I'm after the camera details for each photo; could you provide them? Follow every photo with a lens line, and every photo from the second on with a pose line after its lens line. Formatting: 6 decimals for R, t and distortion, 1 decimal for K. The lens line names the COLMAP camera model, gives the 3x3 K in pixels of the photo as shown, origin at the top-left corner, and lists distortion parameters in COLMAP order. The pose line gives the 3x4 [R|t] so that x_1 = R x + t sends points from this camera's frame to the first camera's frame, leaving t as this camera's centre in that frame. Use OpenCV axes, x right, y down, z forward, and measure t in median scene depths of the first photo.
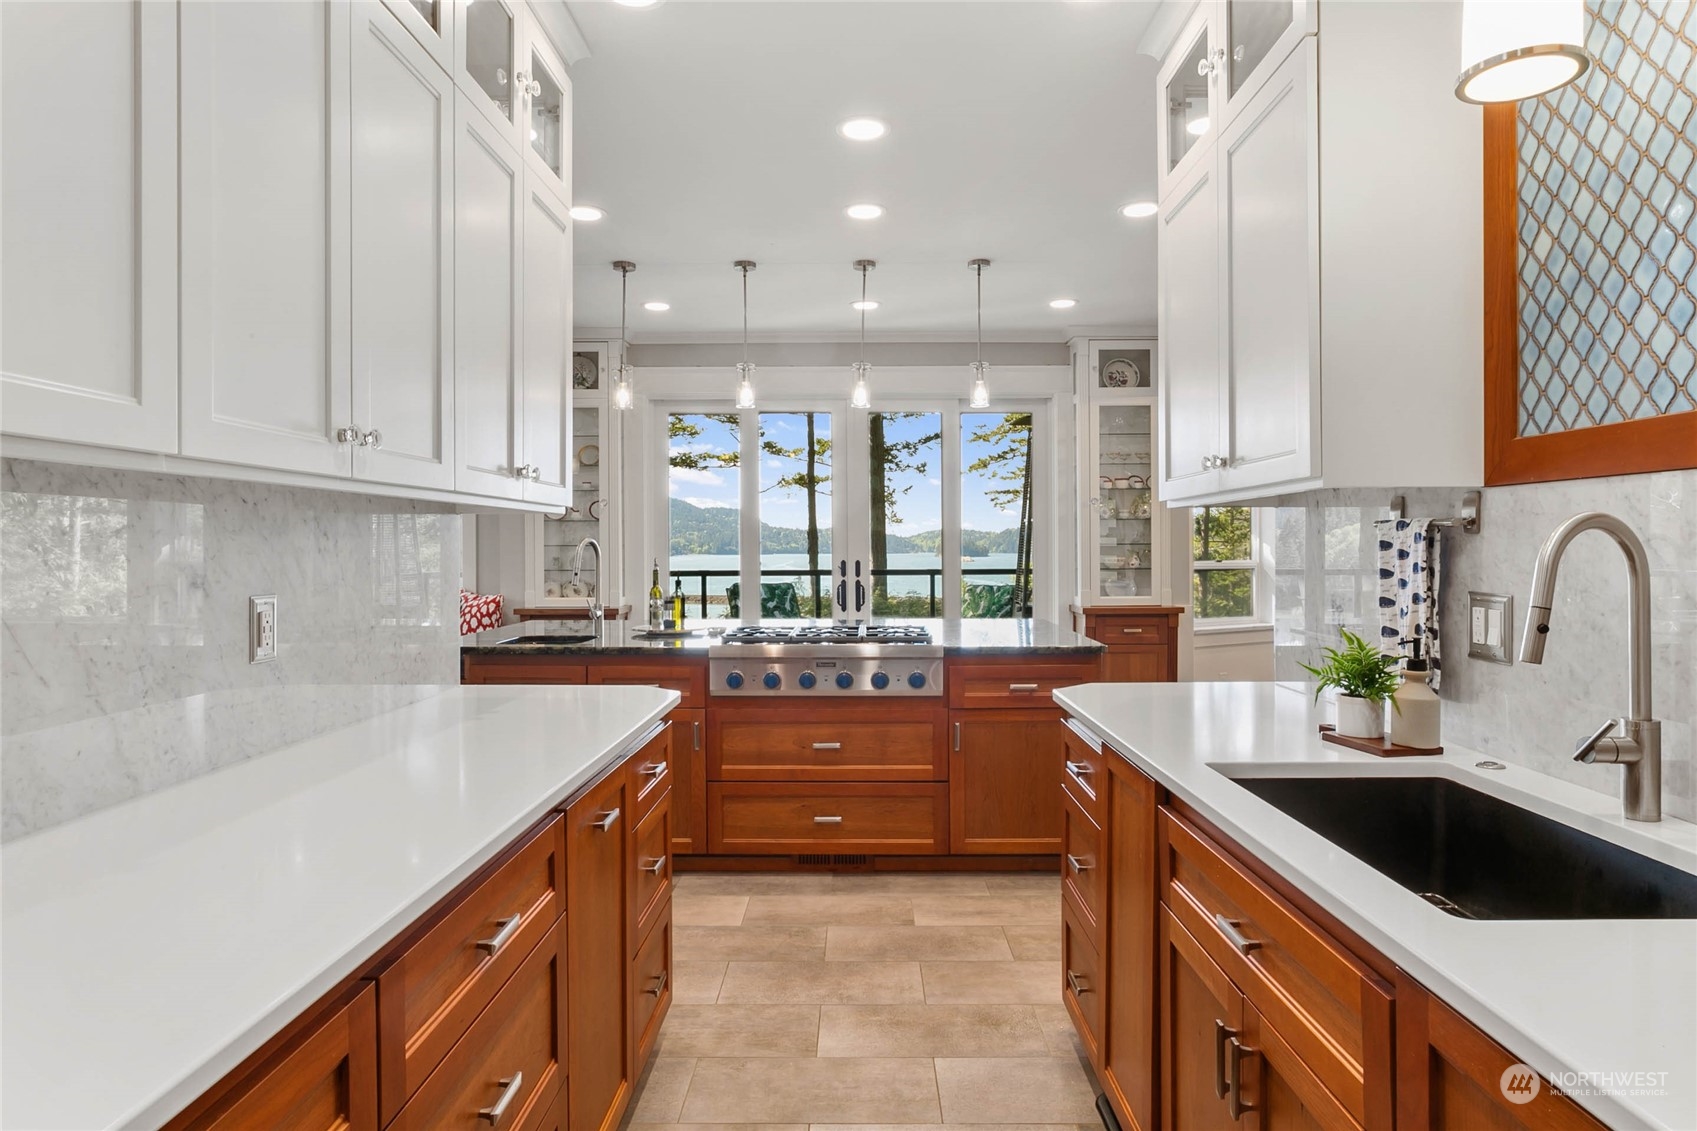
lens RADIAL K [[1002.7, 0, 846.0], [0, 1002.7, 549.4], [0, 0, 1]] dist [0.001580, 0.000156]
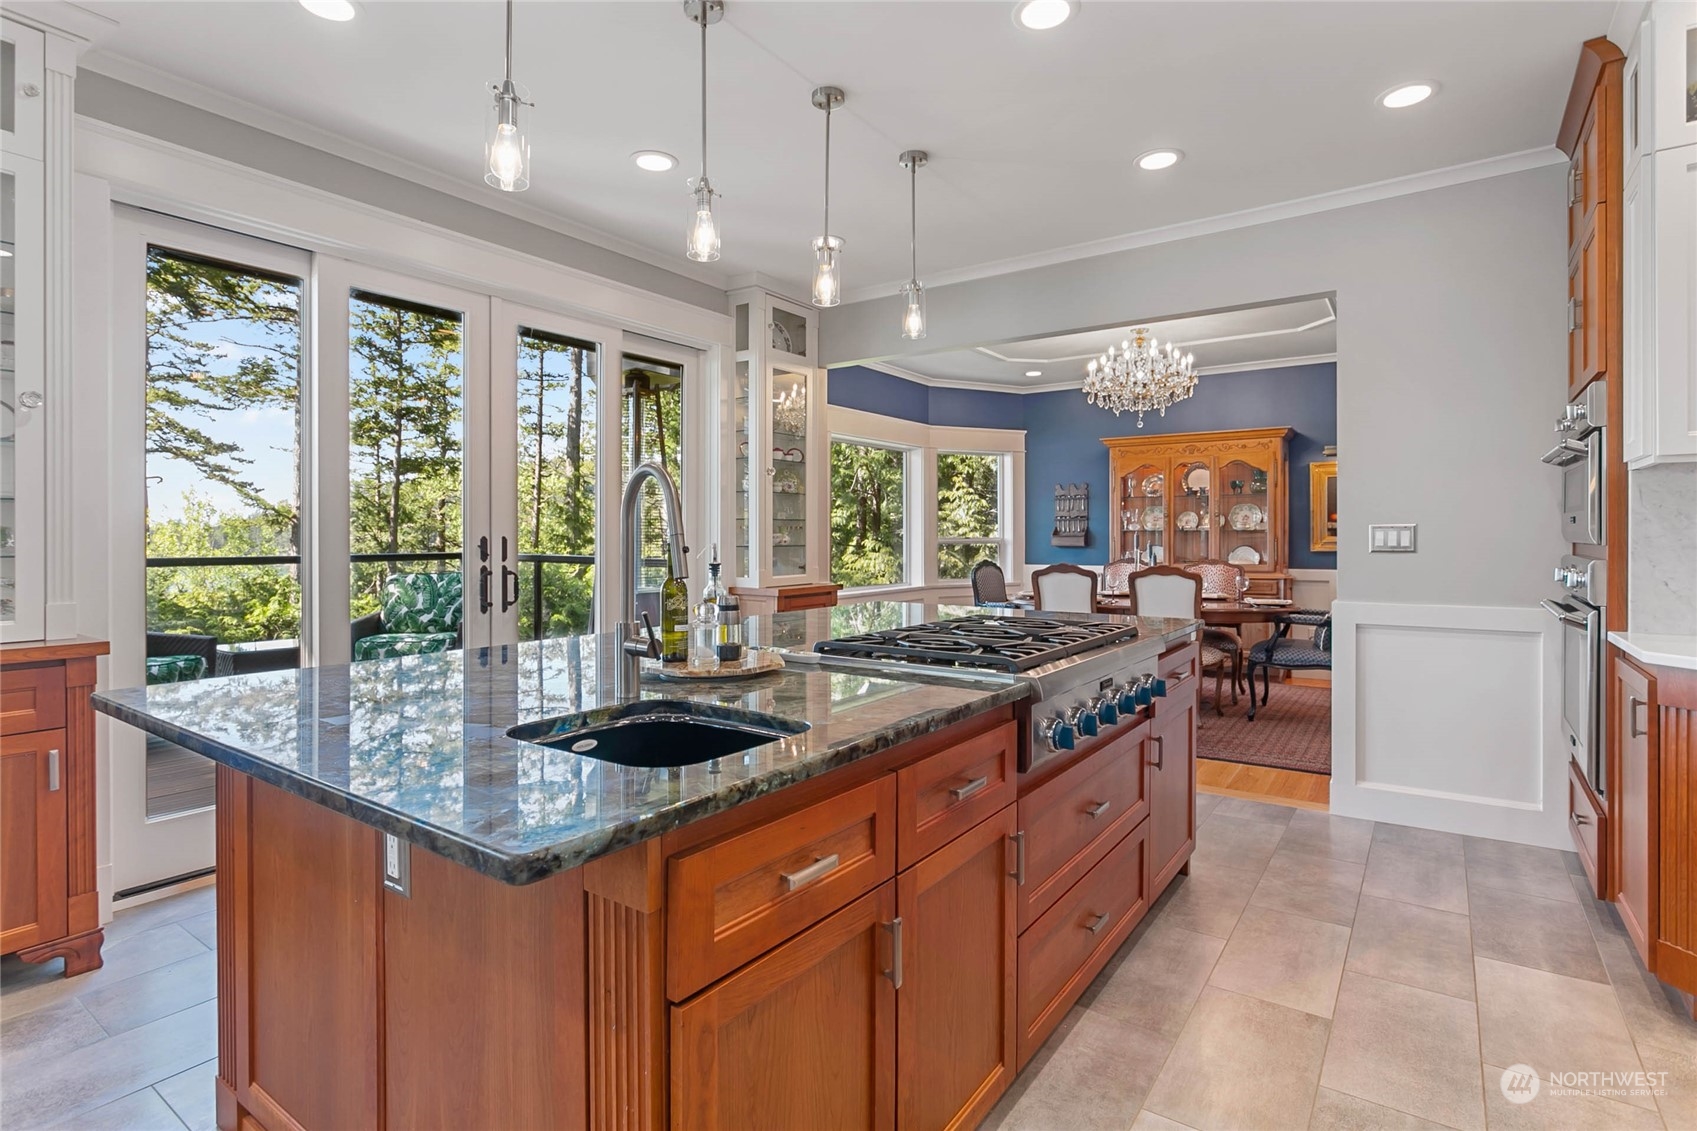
lens RADIAL K [[846.7, 0, 857.6], [0, 846.7, 533.8], [0, 0, 1]] dist [-0.001246, 0.000108]
pose [[0.564328, 0.005505, 0.825532, -0.569398], [0.001007, 0.999972, -0.007357, 0.024069], [-0.825550, 0.004983, 0.564307, 0.840280]]
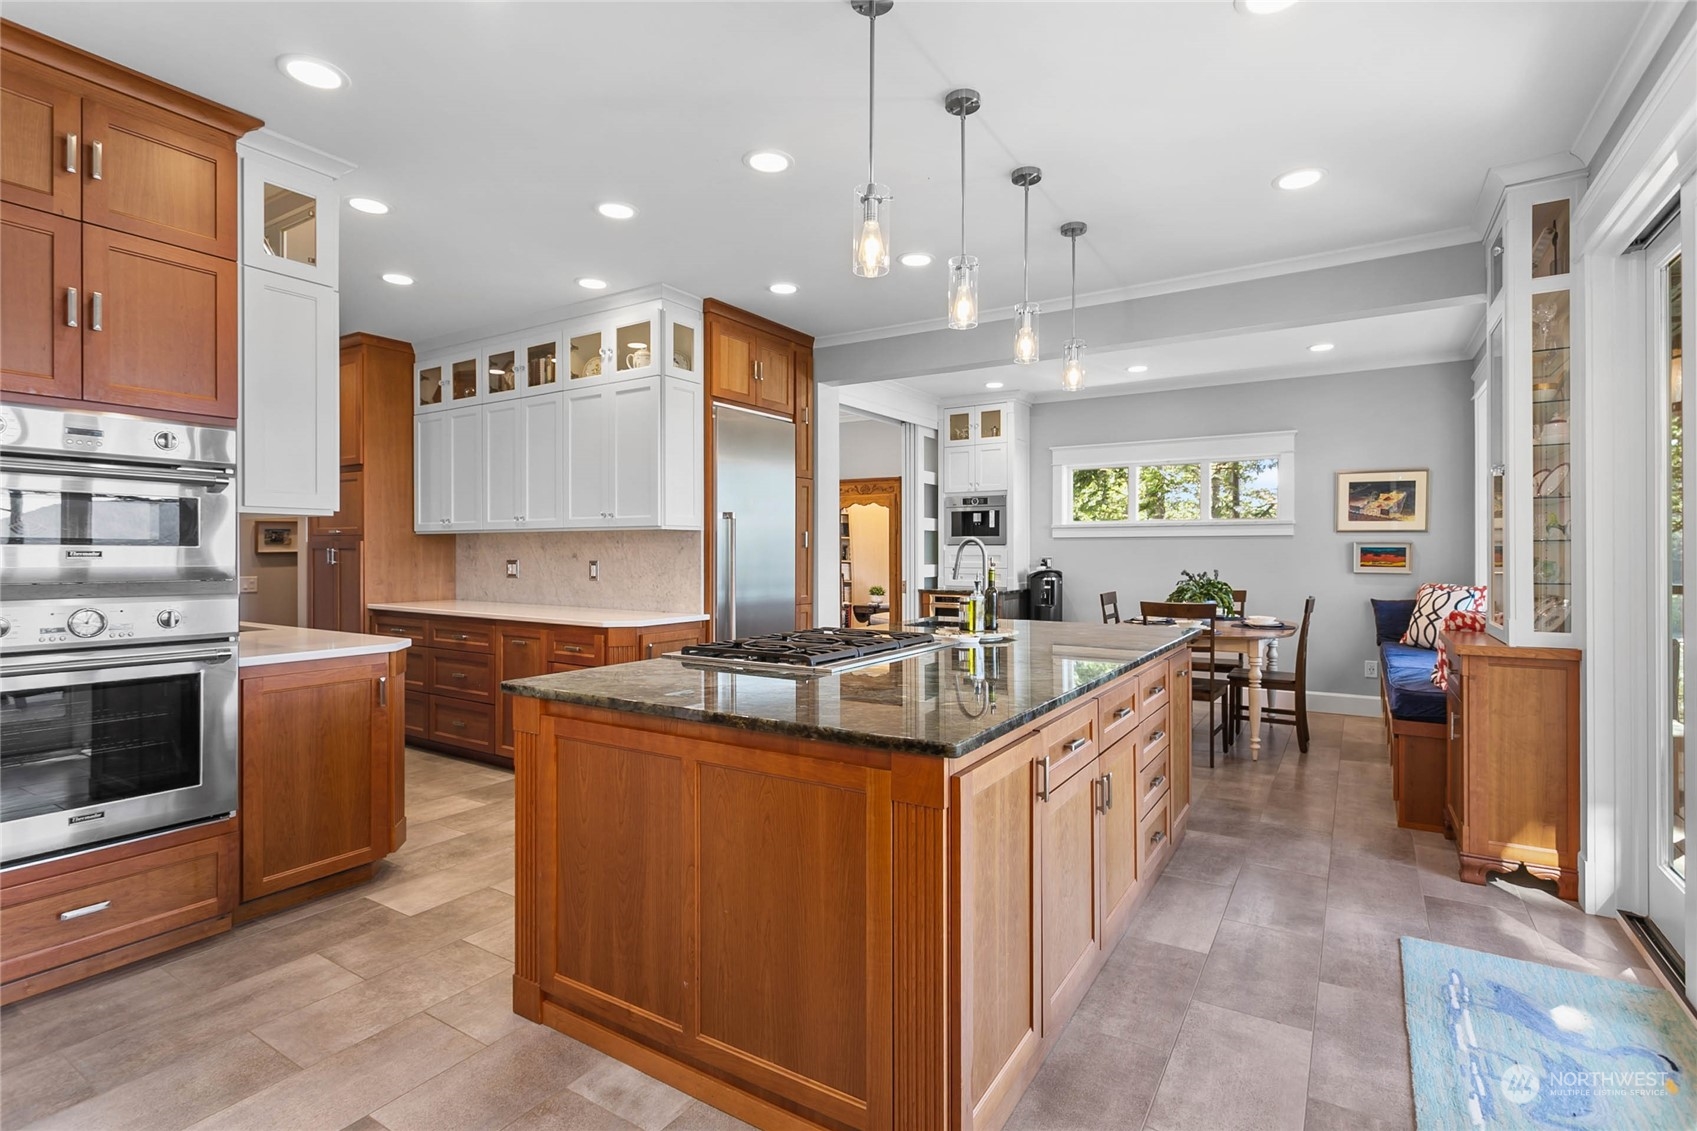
lens RADIAL K [[806.7, 0, 856.0], [0, 806.7, 555.1], [0, 0, 1]] dist [0.004418, 0.000332]
pose [[-0.519006, 0.006023, -0.854749, 0.630417], [-0.001084, 0.999970, 0.007704, 0.001444], [0.854770, 0.004925, -0.518984, 1.543837]]
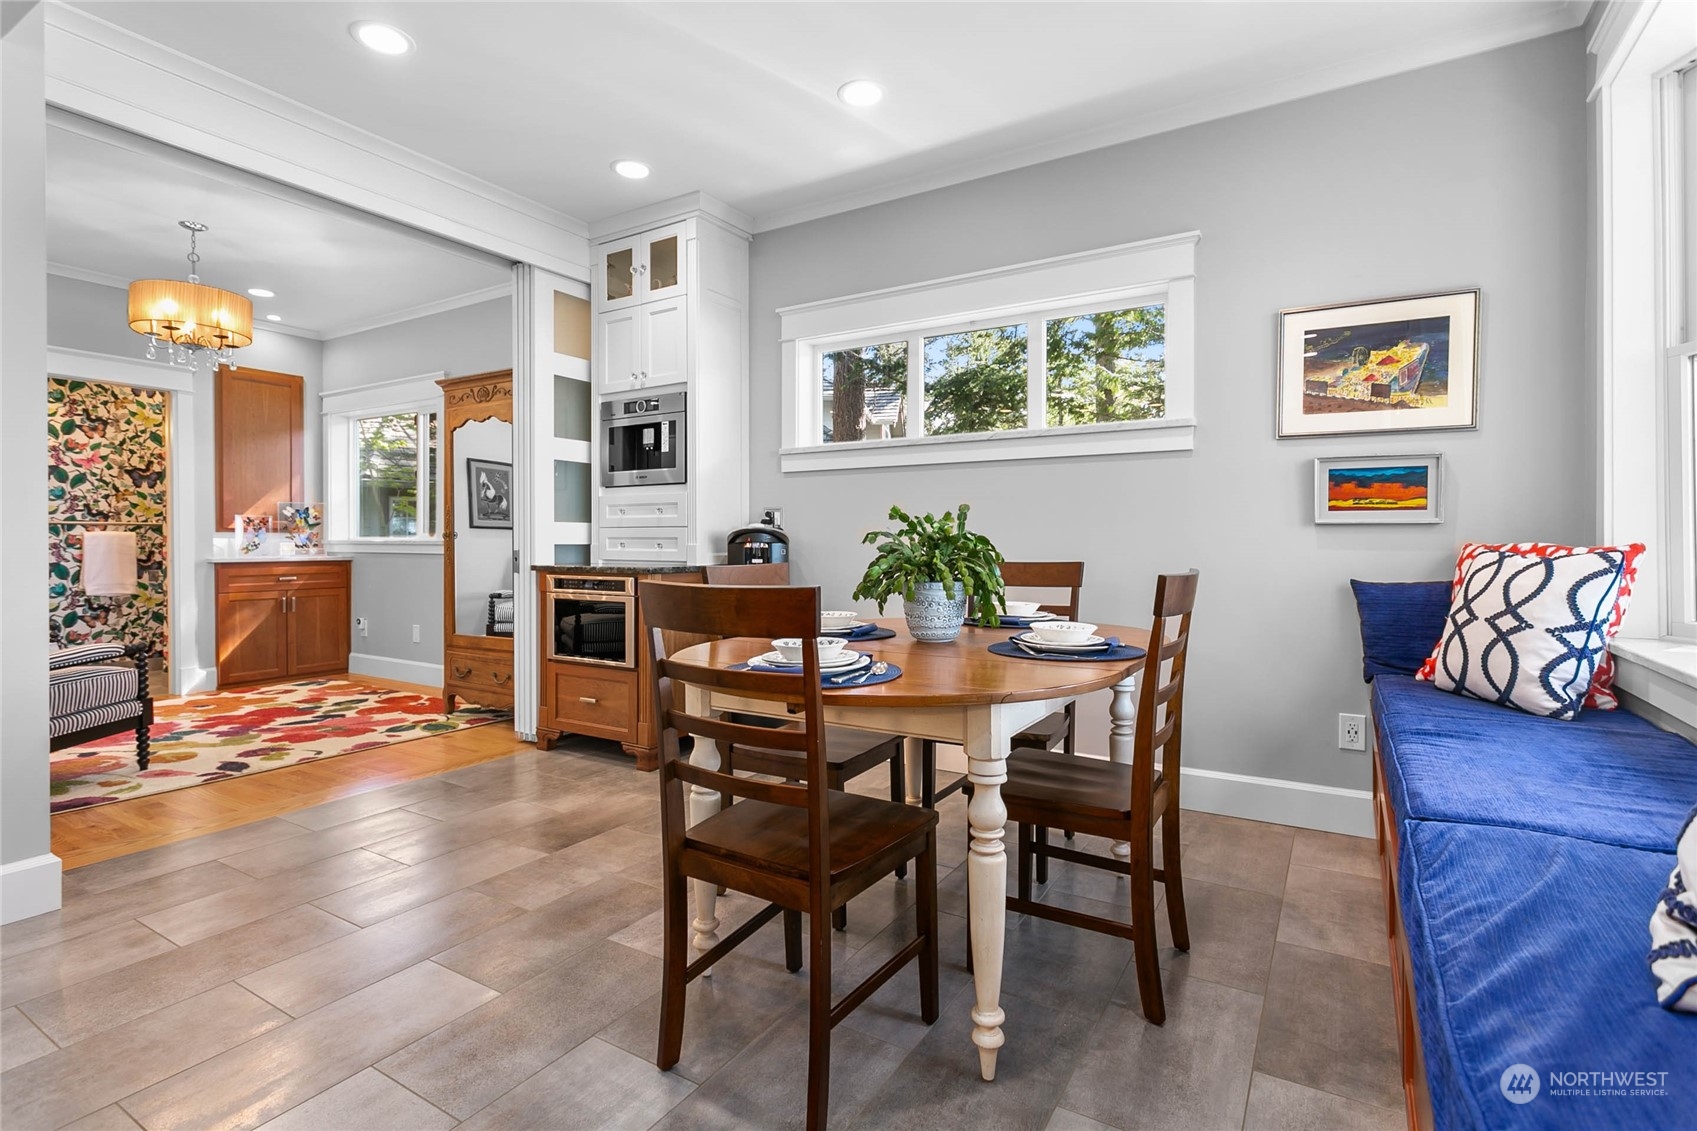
lens RADIAL K [[806.7, 0, 853.5], [0, 806.7, 545.6], [0, 0, 1]] dist [0.004418, 0.000332]
pose [[-0.508048, 0.008435, -0.861287, -0.388628], [-0.000329, 0.999950, 0.009987, 0.060436], [0.861329, 0.005357, -0.508020, 1.568498]]
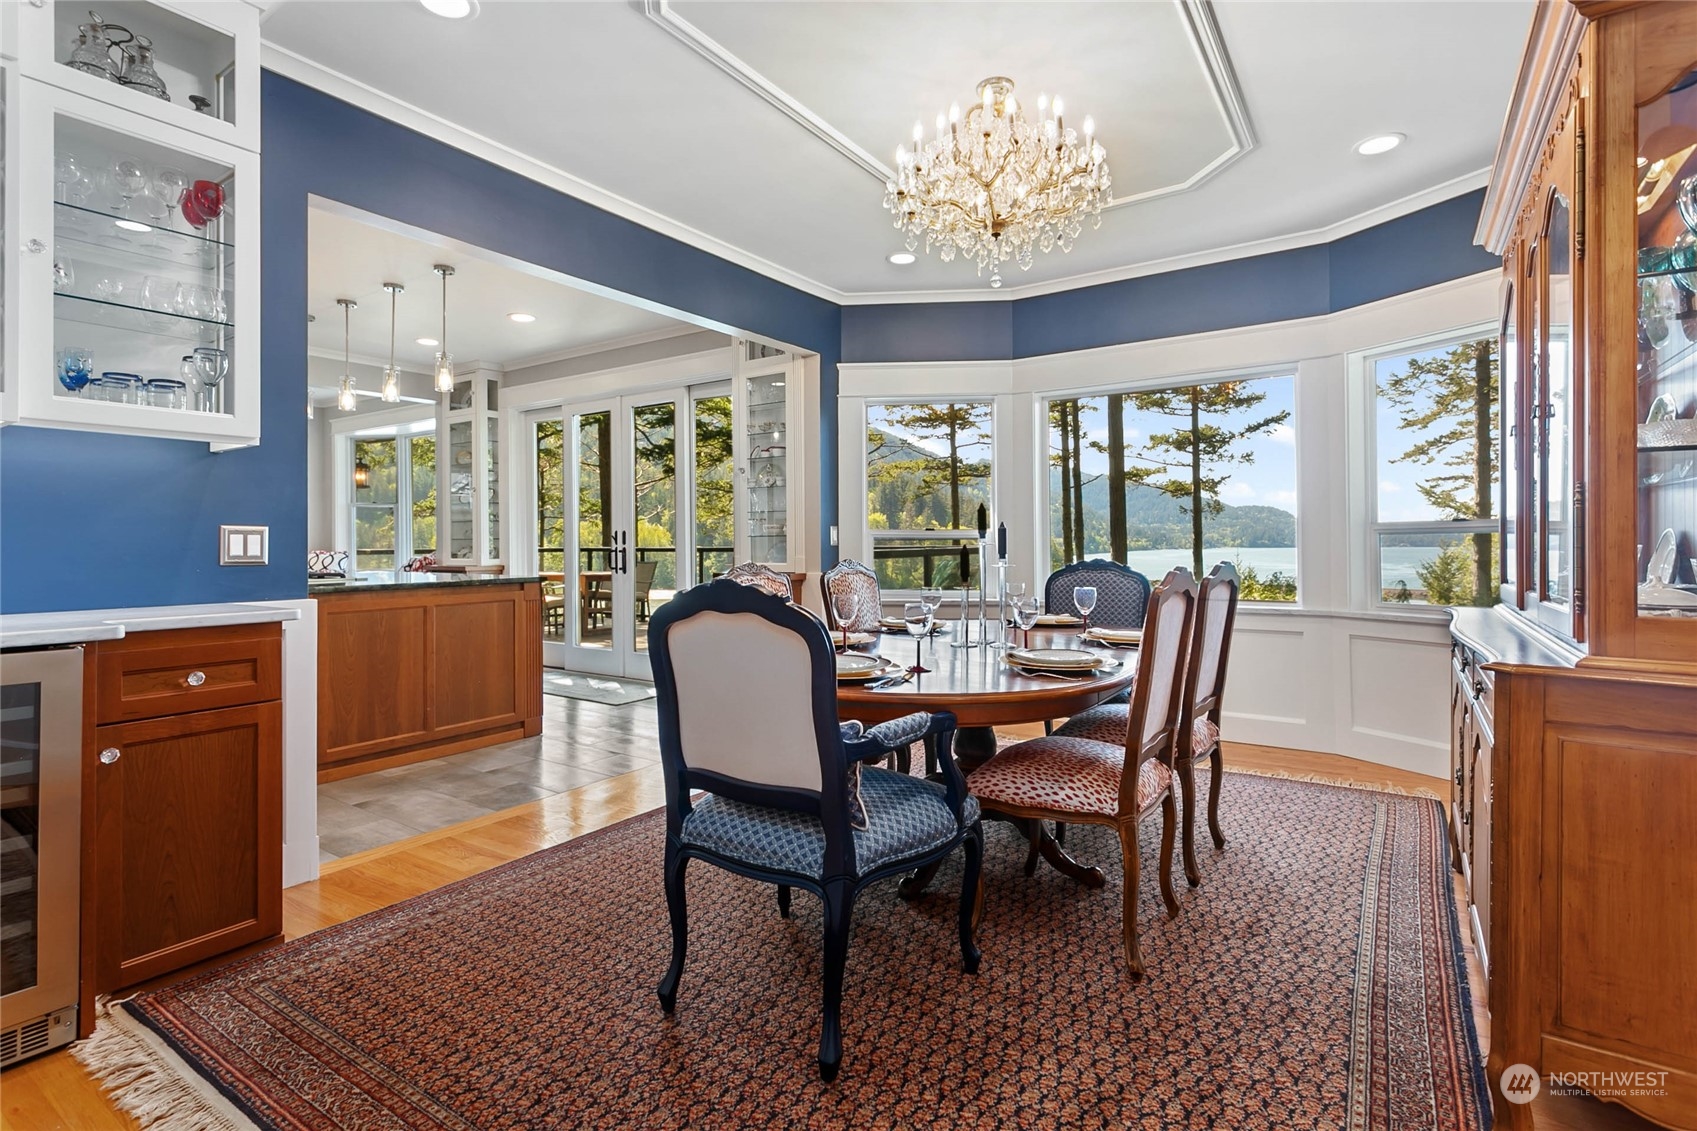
lens RADIAL K [[806.7, 0, 854.8], [0, 806.7, 537.6], [0, 0, 1]] dist [0.004418, 0.000332]
pose [[0.840106, -0.006221, -0.542386, 1.331686], [0.002630, 0.999969, -0.007395, 0.047547], [0.542415, 0.004786, 0.840097, 0.601294]]
